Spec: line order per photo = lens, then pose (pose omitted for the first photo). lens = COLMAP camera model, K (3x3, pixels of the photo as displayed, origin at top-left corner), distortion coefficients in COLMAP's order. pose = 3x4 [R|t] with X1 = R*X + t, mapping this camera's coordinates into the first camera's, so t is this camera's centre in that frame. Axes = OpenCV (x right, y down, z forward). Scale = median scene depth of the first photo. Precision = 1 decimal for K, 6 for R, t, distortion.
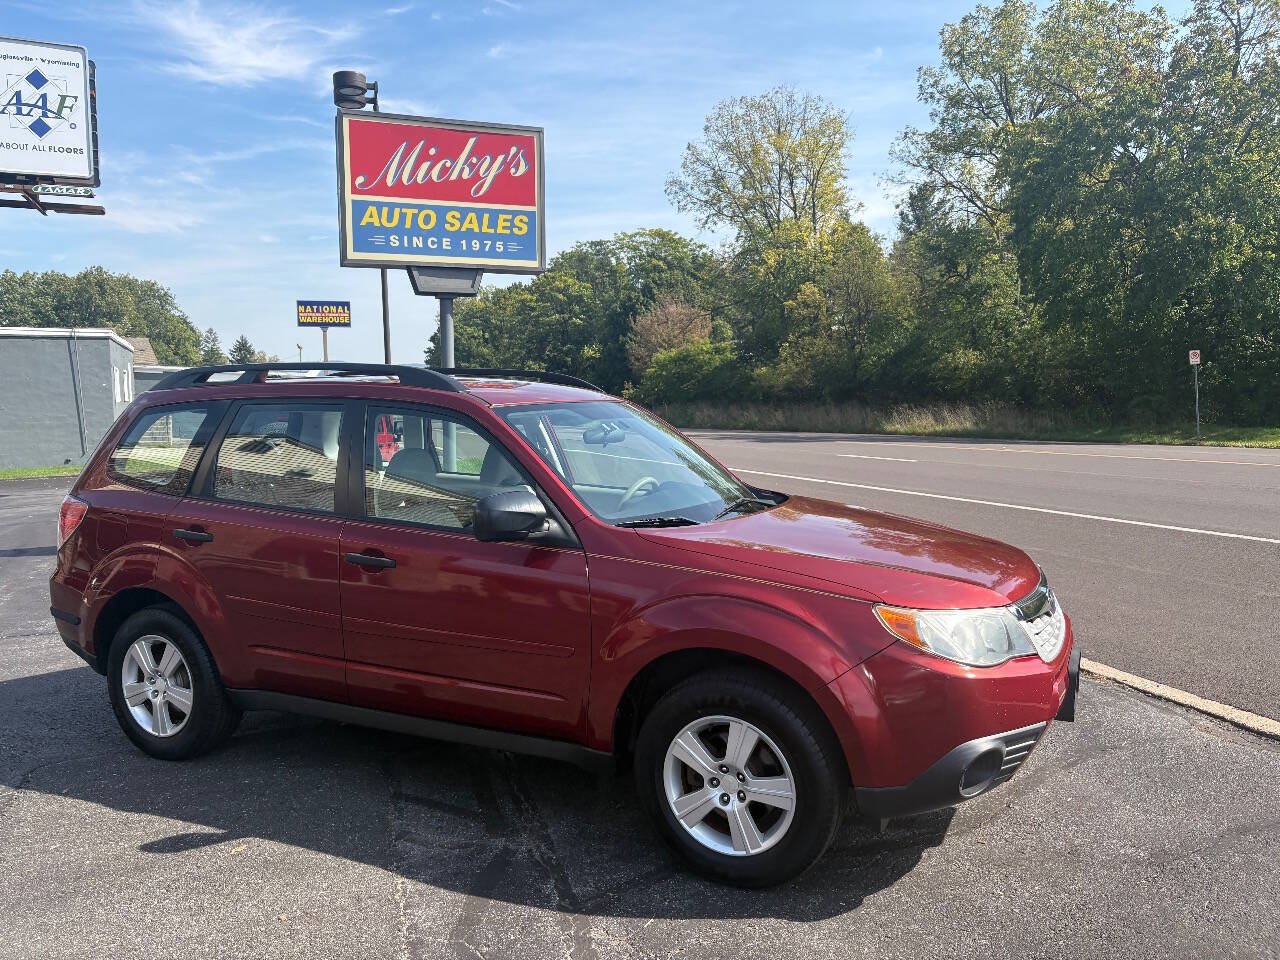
lens RADIAL K [[963.2, 0, 645.5], [0, 963.2, 480.6], [0, 0, 1]] dist [0.026062, -0.043591]
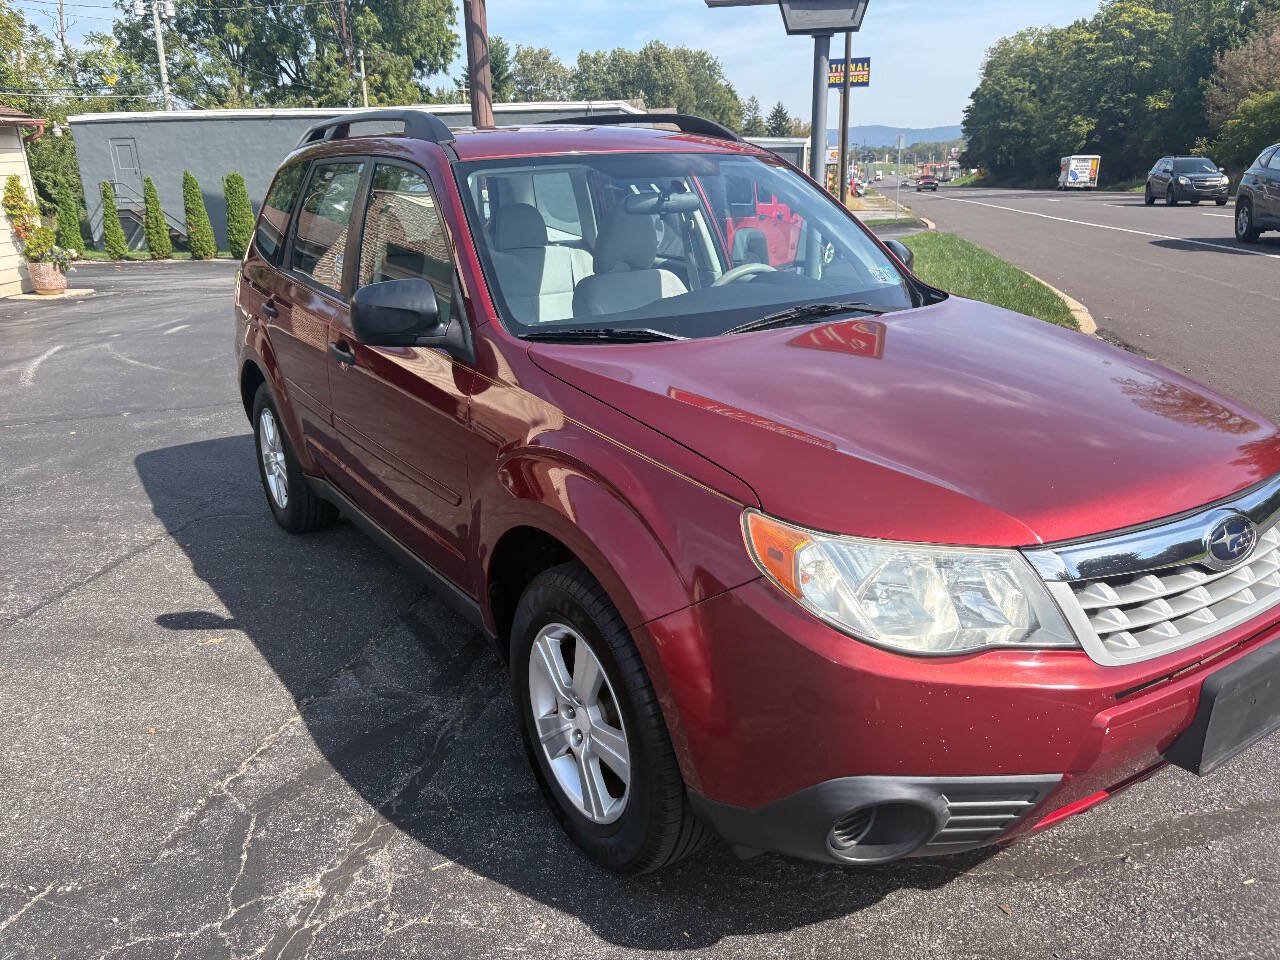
lens RADIAL K [[963.2, 0, 645.5], [0, 963.2, 480.6], [0, 0, 1]] dist [0.026062, -0.043591]
pose [[0.858955, 0.141697, -0.492055, 0.121570], [-0.025661, 0.971654, 0.235012, -0.005645], [0.511408, -0.189238, 0.838243, 0.127885]]
